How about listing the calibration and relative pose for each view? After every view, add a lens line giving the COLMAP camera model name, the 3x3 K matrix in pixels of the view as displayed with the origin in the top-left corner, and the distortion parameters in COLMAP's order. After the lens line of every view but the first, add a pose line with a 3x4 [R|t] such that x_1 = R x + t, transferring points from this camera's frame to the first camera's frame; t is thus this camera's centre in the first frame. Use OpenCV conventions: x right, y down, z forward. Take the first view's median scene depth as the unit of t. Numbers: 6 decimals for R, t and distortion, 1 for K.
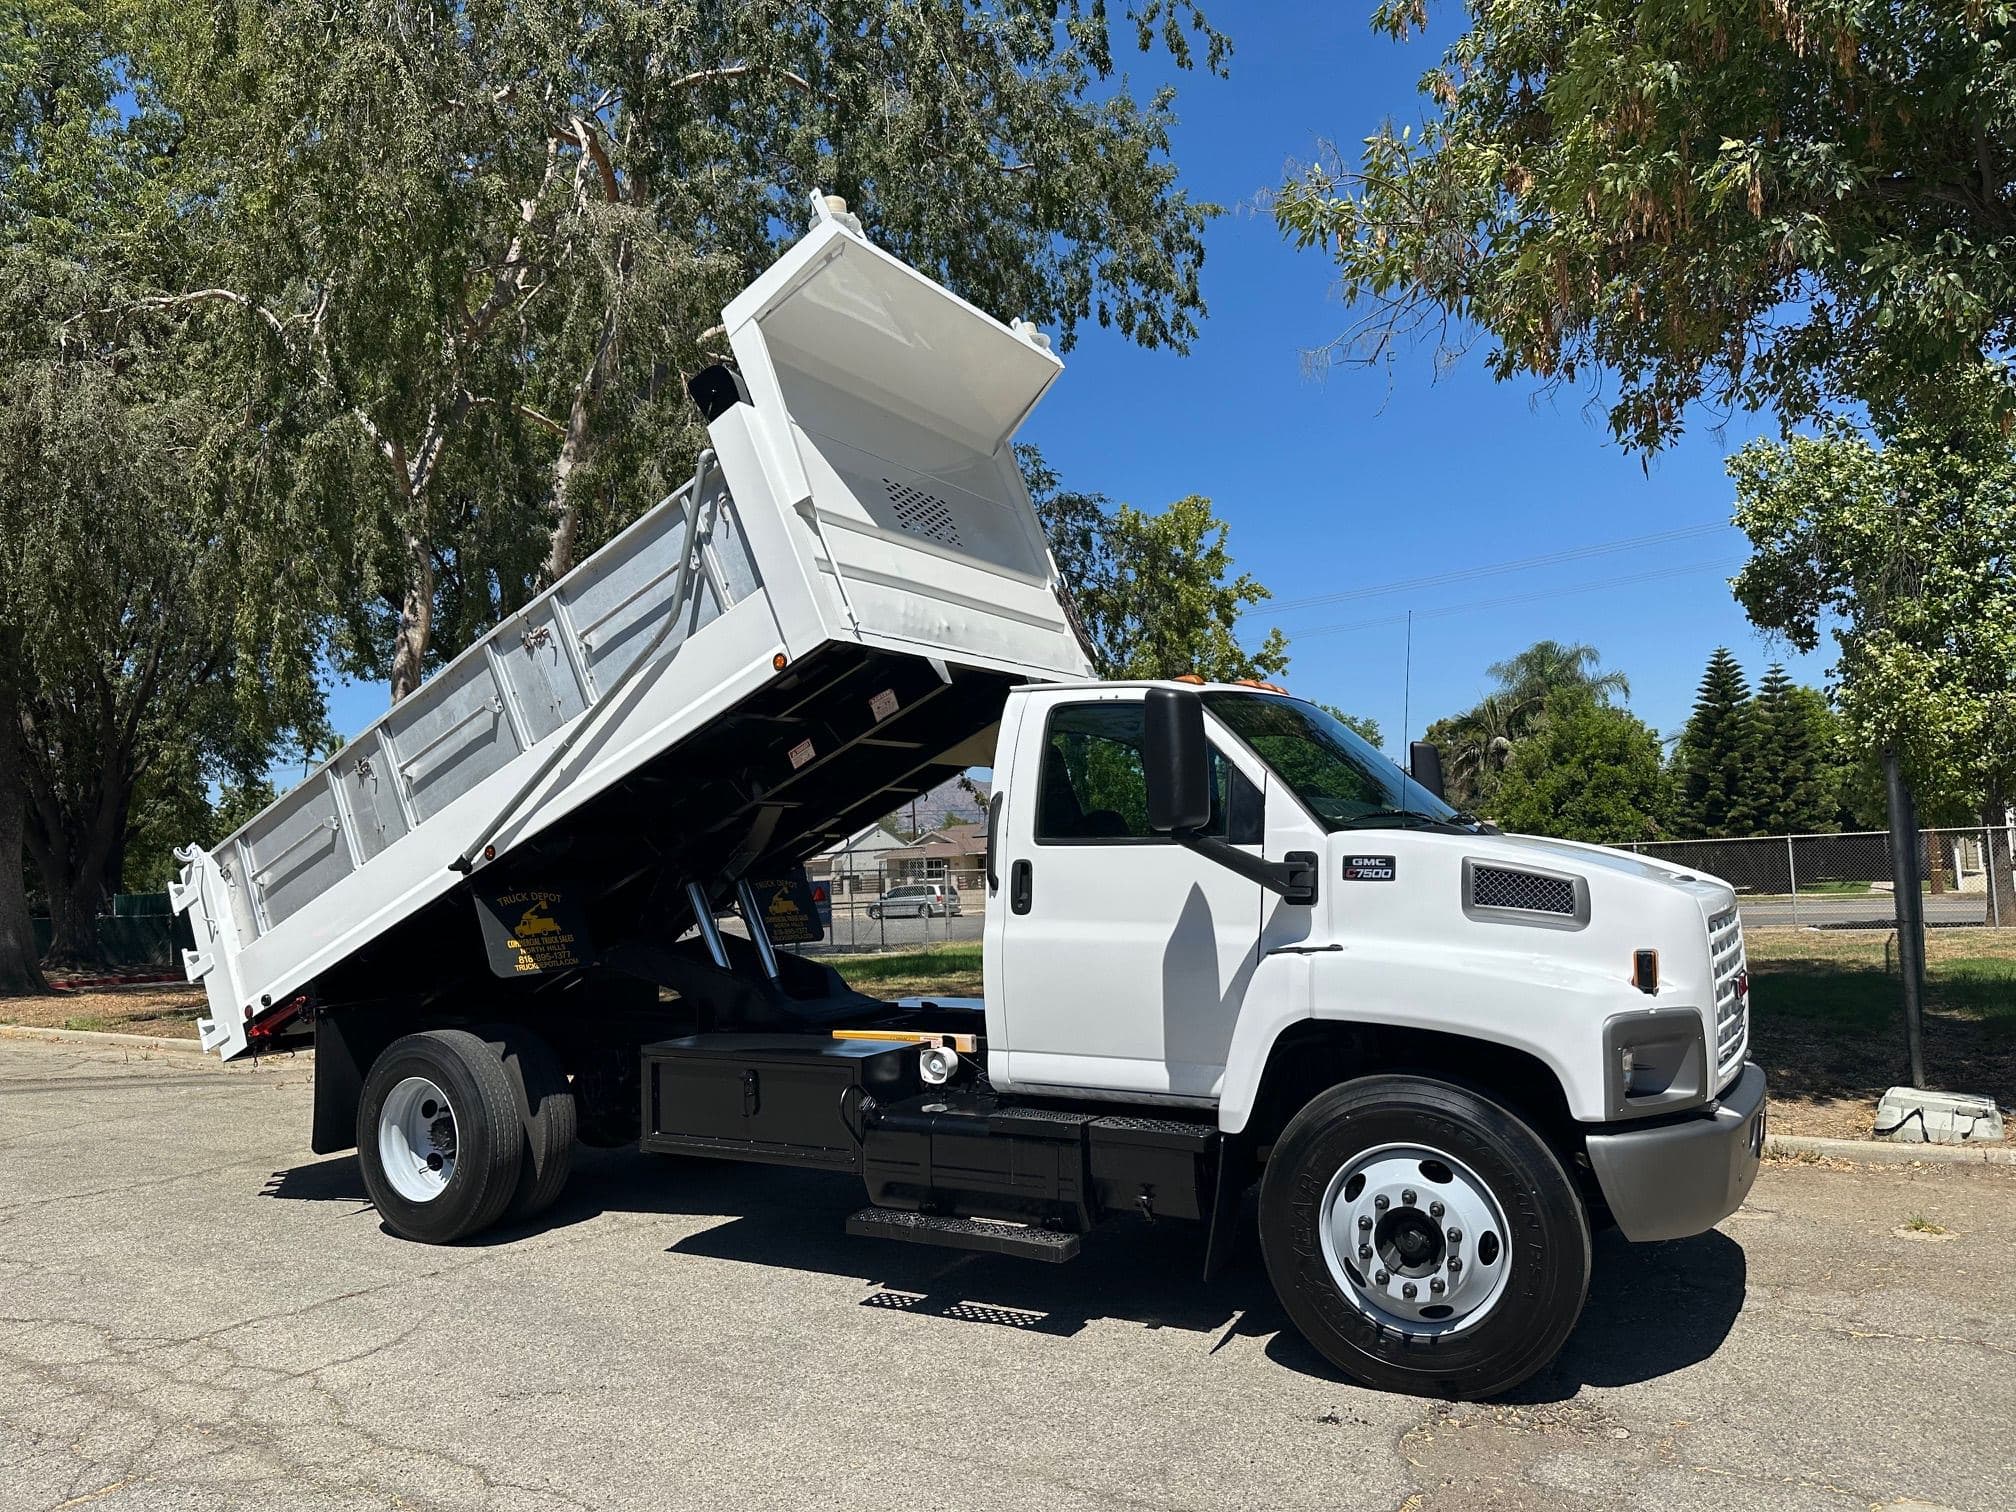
lens RADIAL K [[1429.9, 0, 999.5], [0, 1429.9, 757.1], [0, 0, 1]] dist [0.049567, -0.063814]
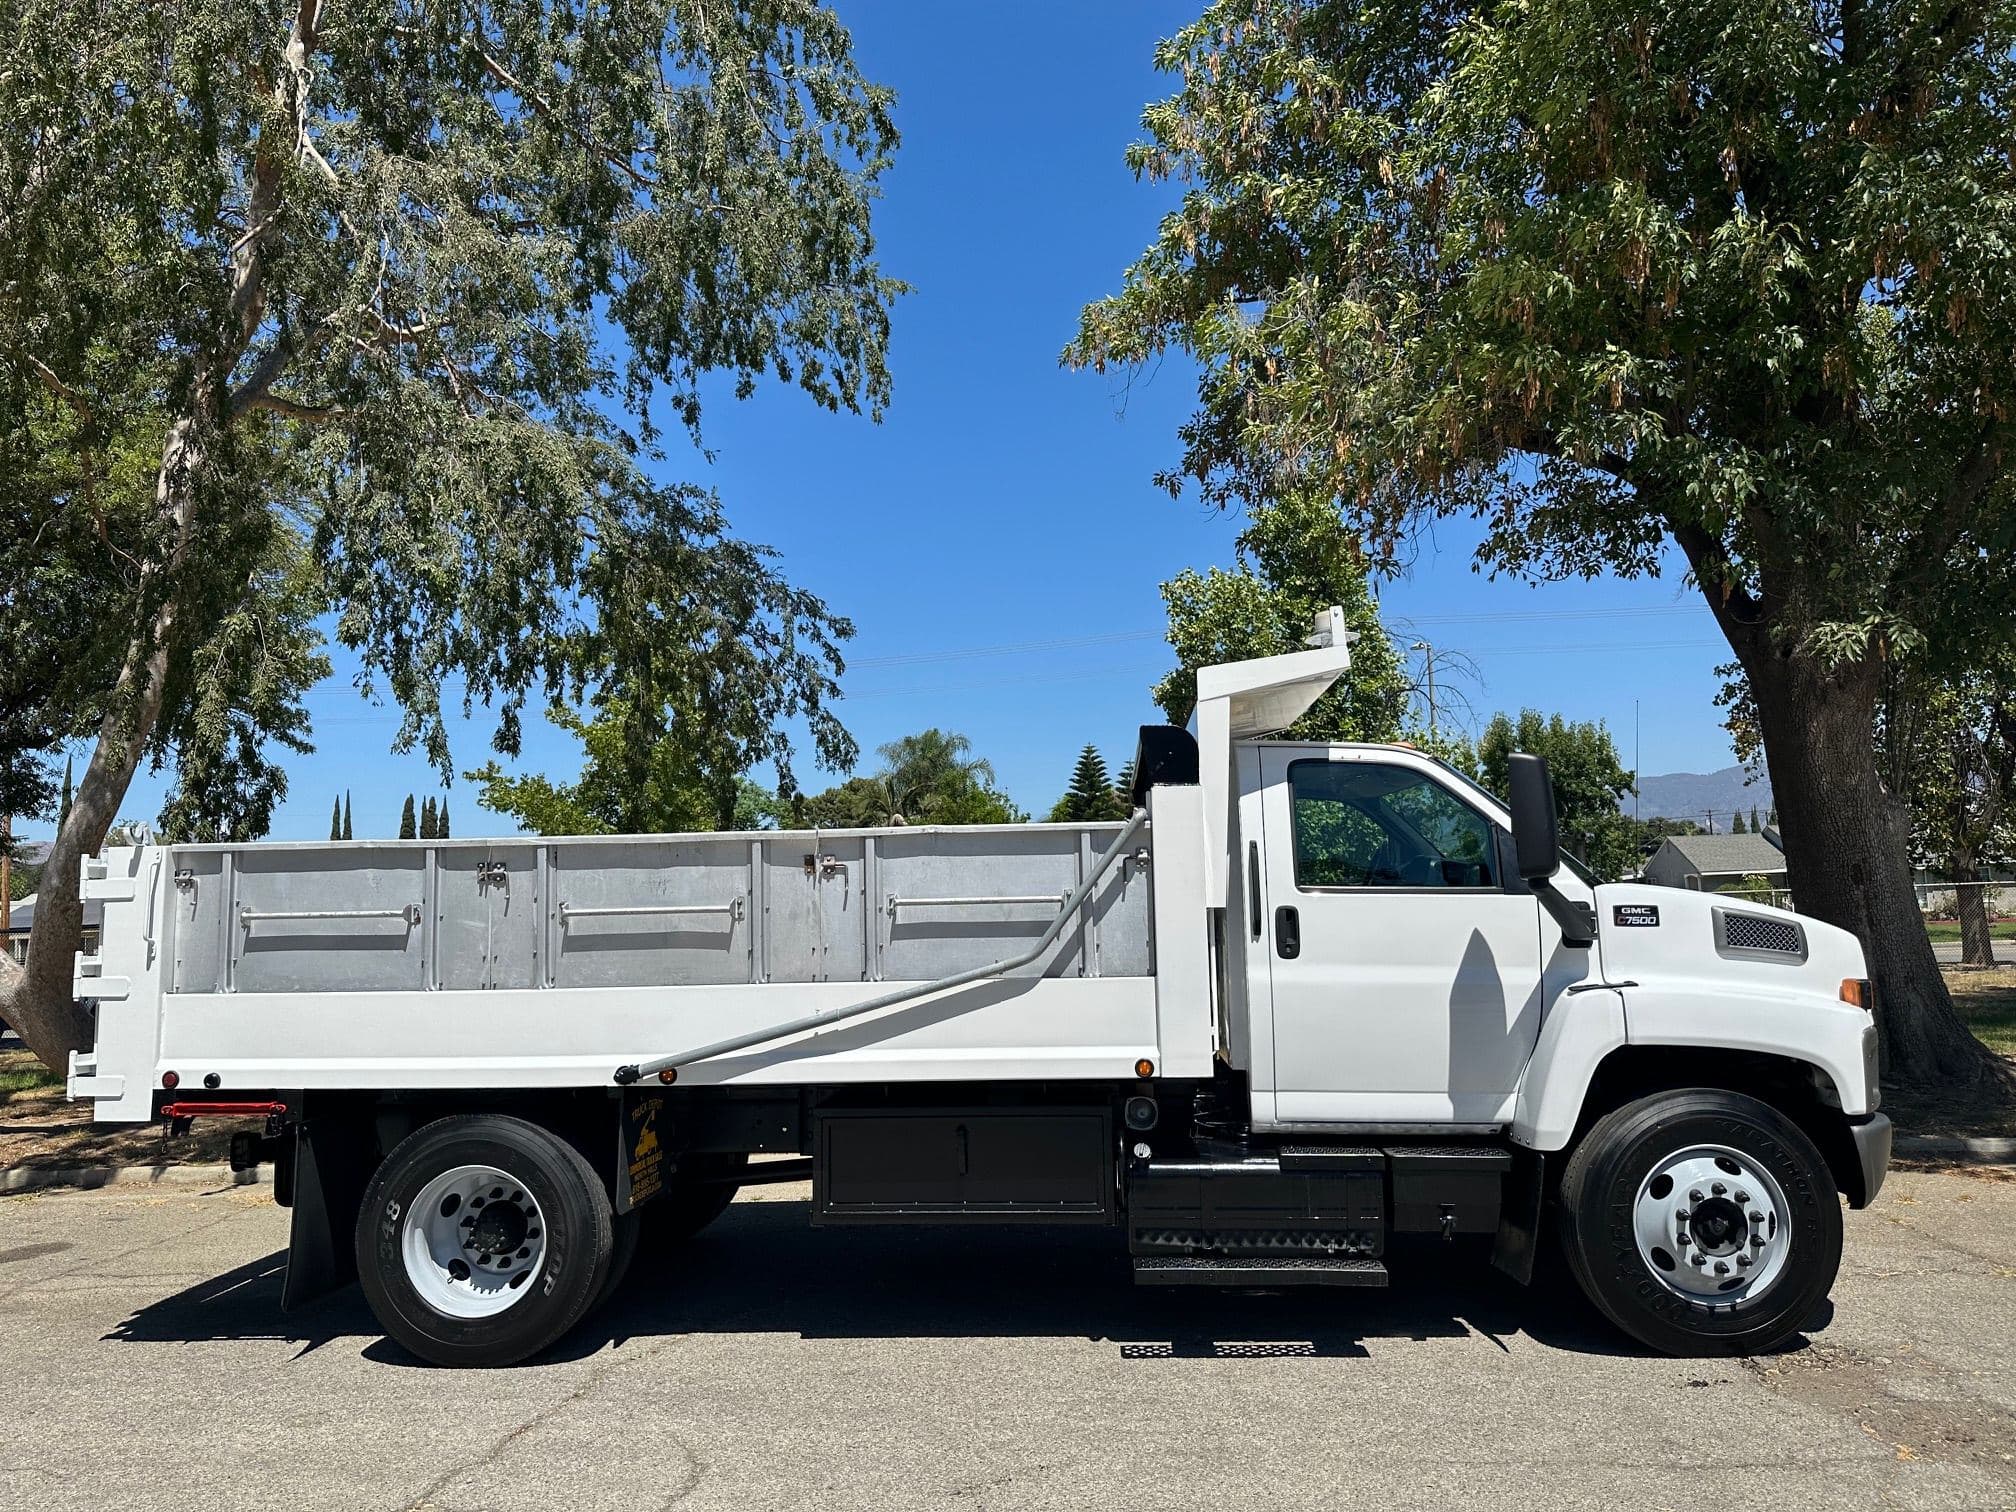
lens RADIAL K [[1429.9, 0, 1004.5], [0, 1429.9, 769.3], [0, 0, 1]] dist [0.049567, -0.063814]
pose [[0.892159, 0.056526, 0.448170, -0.657957], [-0.038203, 0.998027, -0.049828, 0.032341], [-0.450103, 0.027333, 0.892558, 0.153413]]
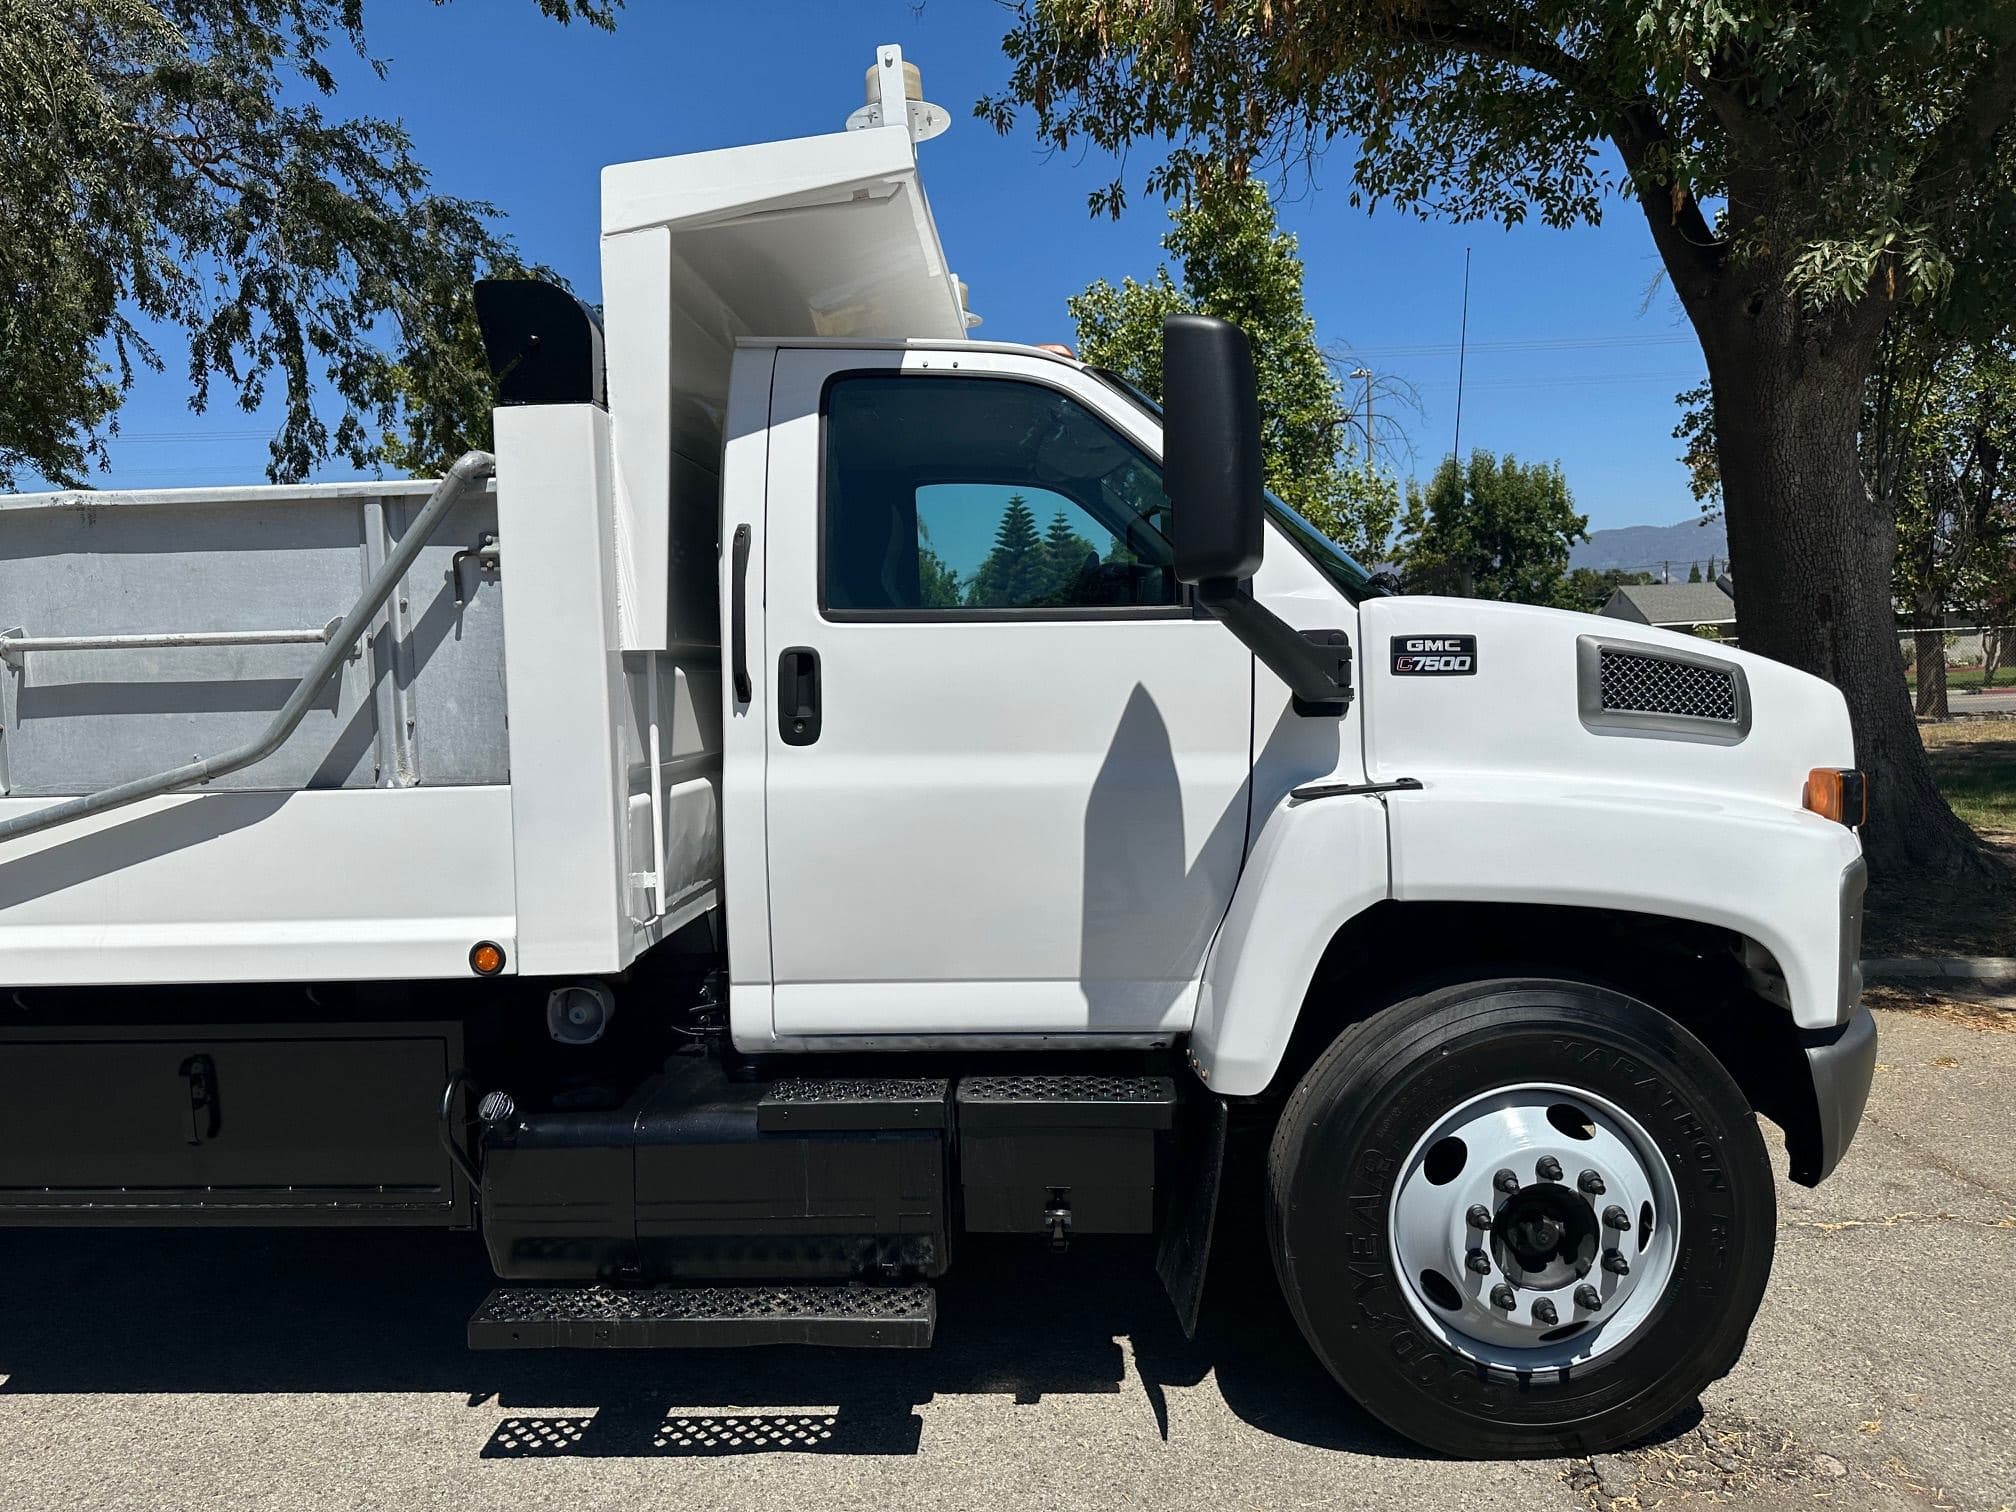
lens RADIAL K [[1429.9, 0, 1001.2], [0, 1429.9, 760.1], [0, 0, 1]] dist [0.049567, -0.063814]
pose [[0.881362, -0.024748, 0.471793, -0.181949], [-0.030615, 0.993536, 0.109308, 0.053374], [-0.471449, -0.110784, 0.874907, 0.474972]]
